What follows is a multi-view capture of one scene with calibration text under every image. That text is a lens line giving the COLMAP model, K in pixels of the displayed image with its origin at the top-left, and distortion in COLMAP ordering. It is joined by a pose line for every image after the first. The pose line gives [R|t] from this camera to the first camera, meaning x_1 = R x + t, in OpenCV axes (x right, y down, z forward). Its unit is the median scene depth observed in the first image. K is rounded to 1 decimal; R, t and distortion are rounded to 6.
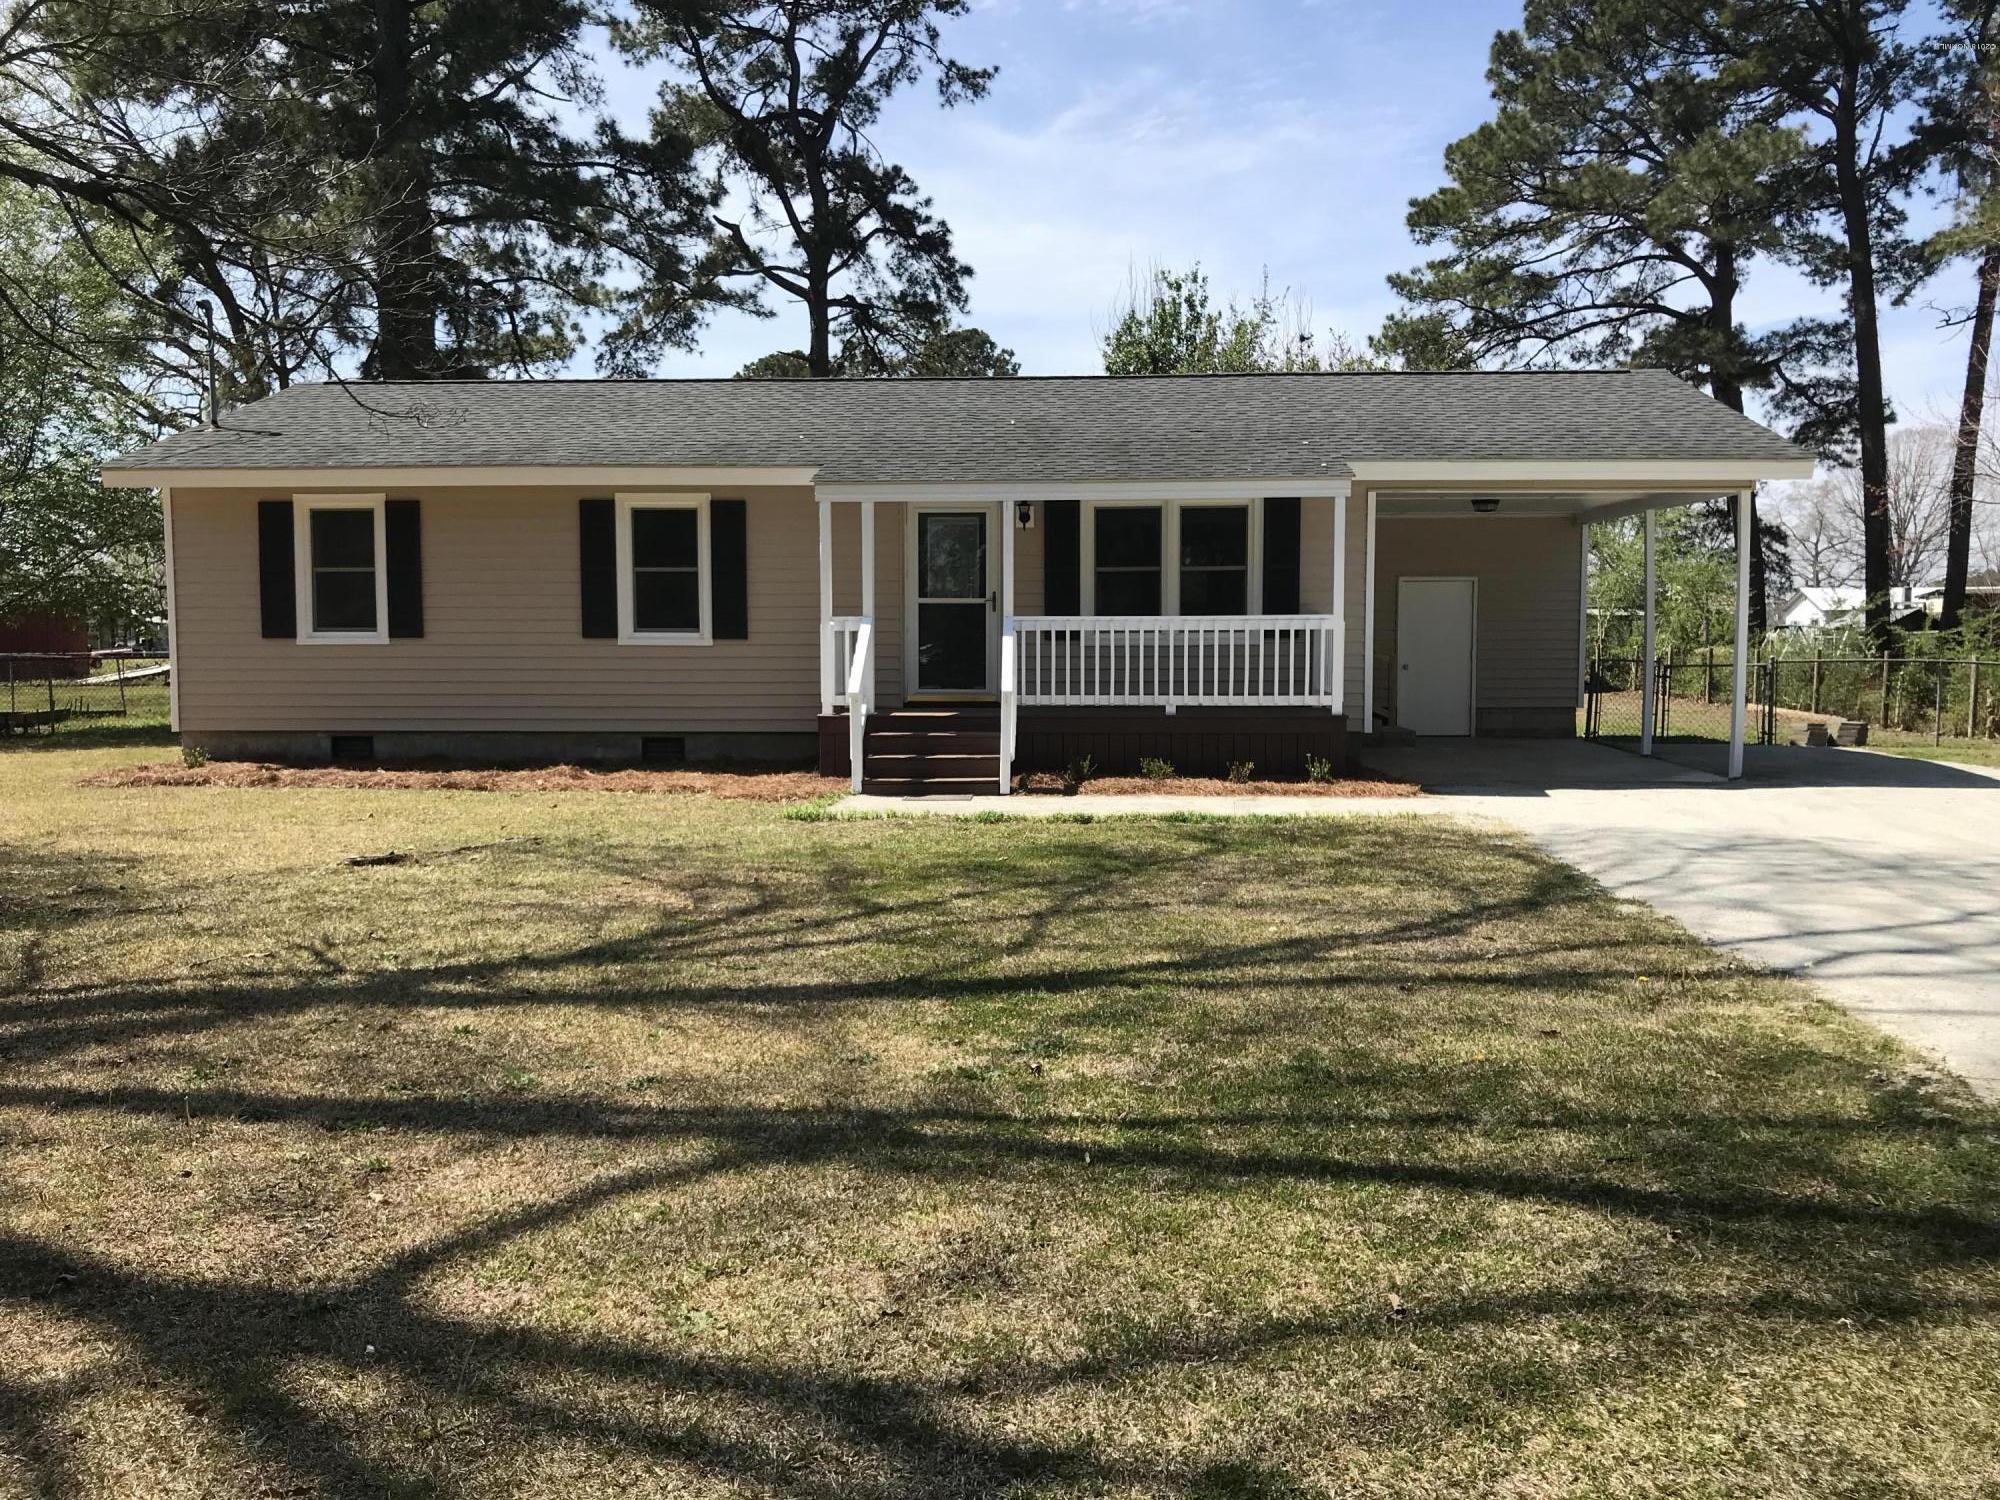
lens RADIAL K [[1668.2, 0, 997.5], [0, 1668.2, 745.8], [0, 0, 1]] dist [0.040654, -0.049445]
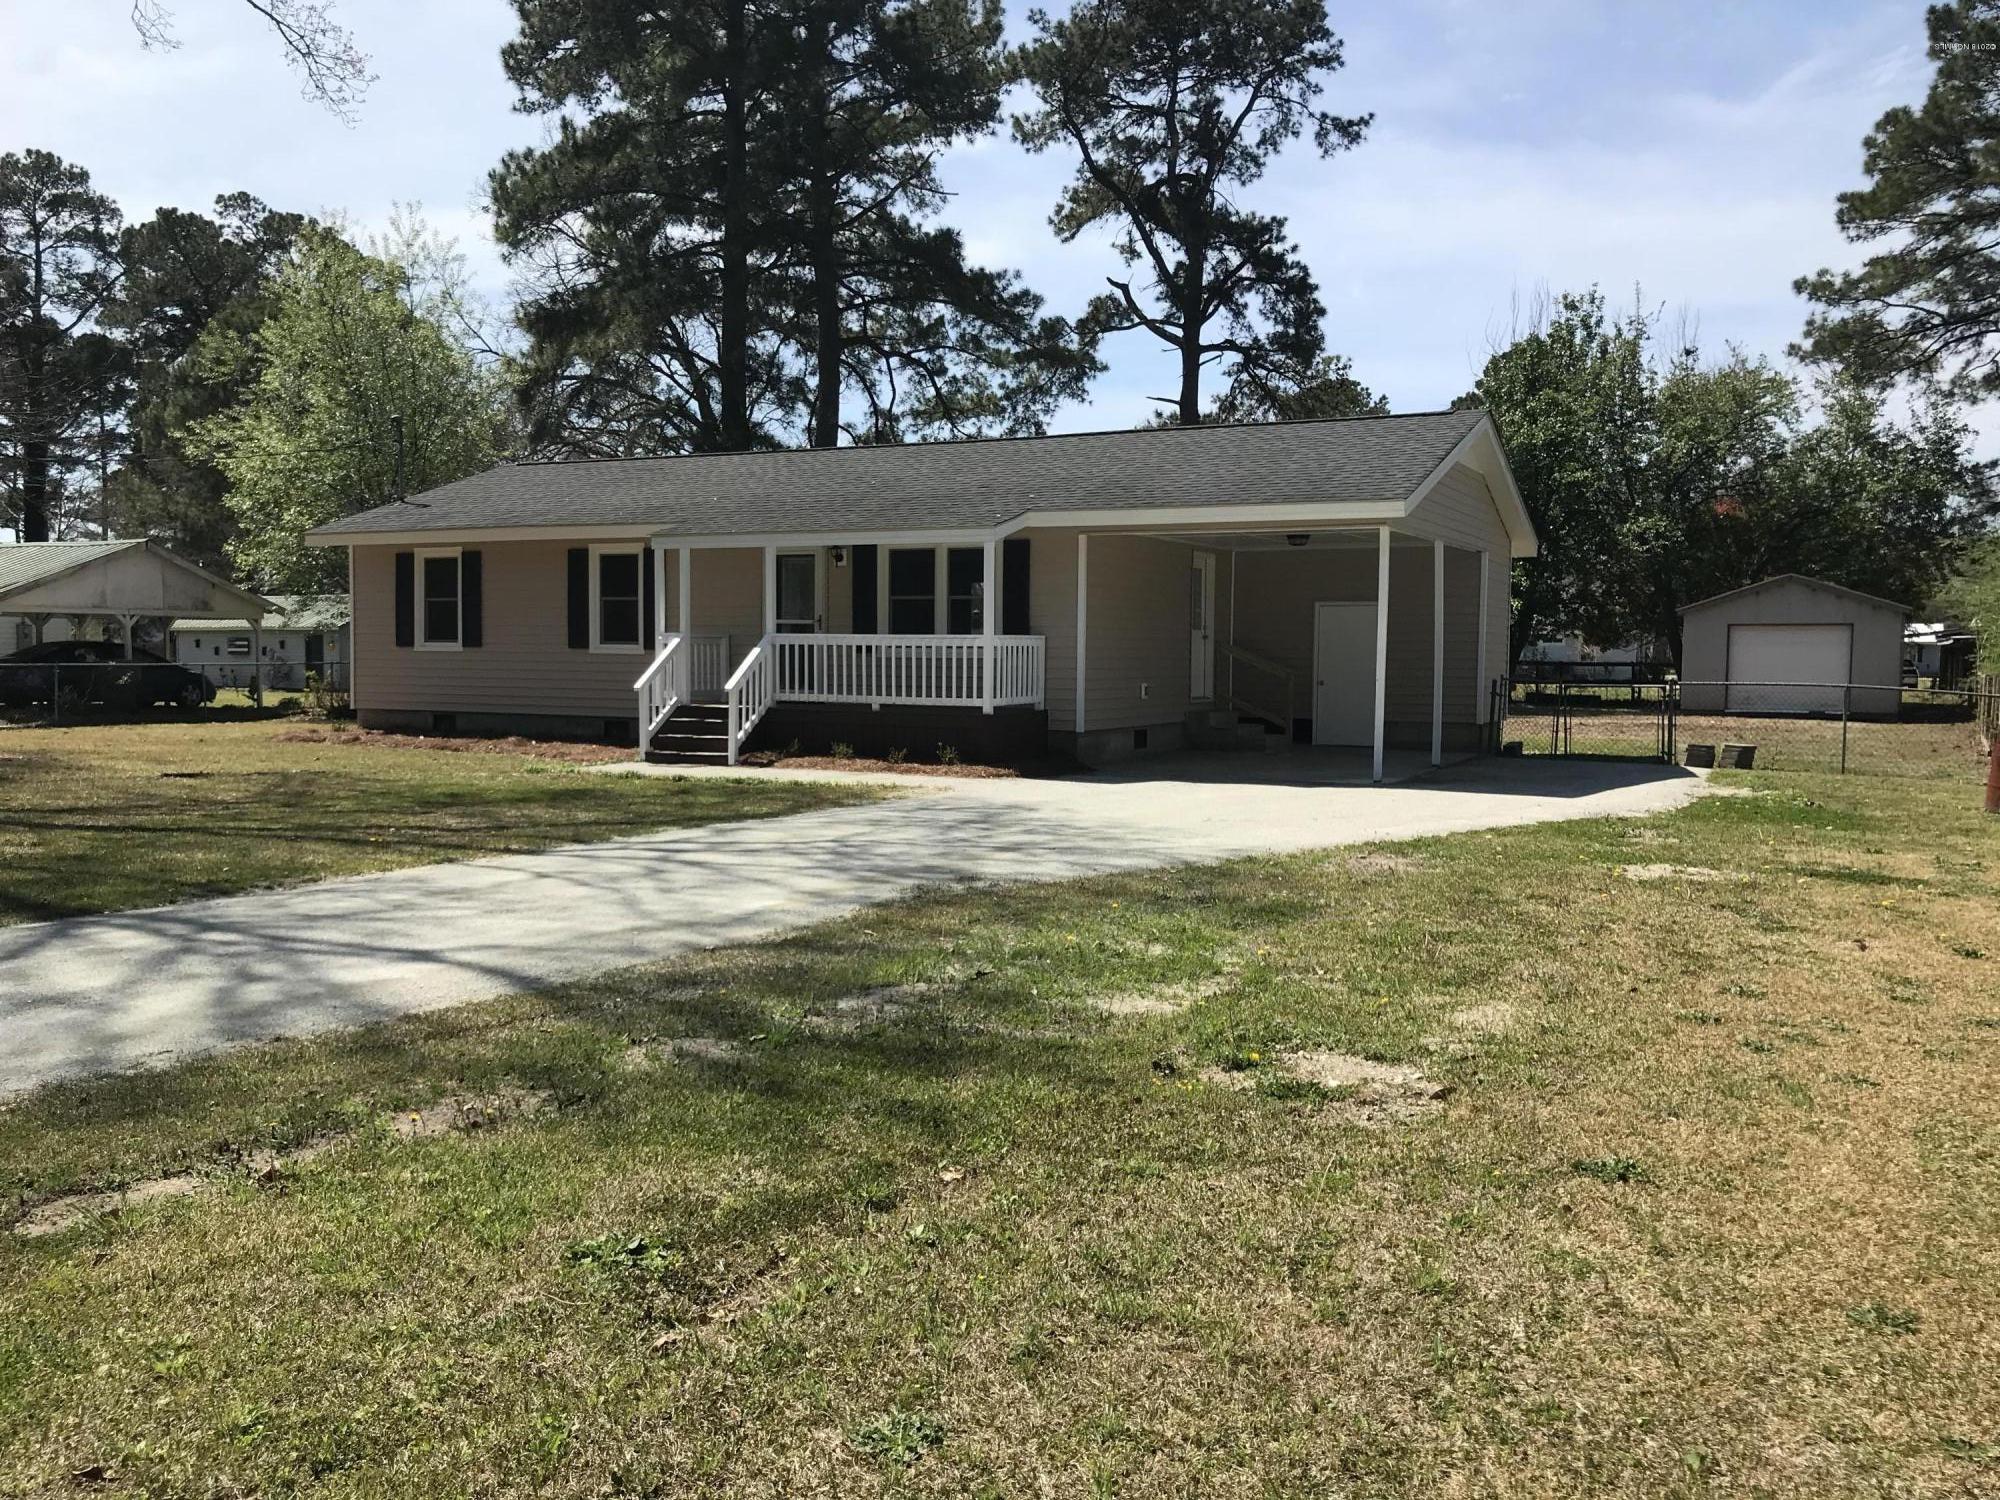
lens RADIAL K [[1668.2, 0, 1003.9], [0, 1668.2, 749.0], [0, 0, 1]] dist [0.040654, -0.049445]
pose [[0.913073, 0.033176, -0.406445, 0.235110], [-0.037597, 0.999289, -0.002896, 0.003498], [0.406060, 0.017925, 0.913671, -0.044223]]
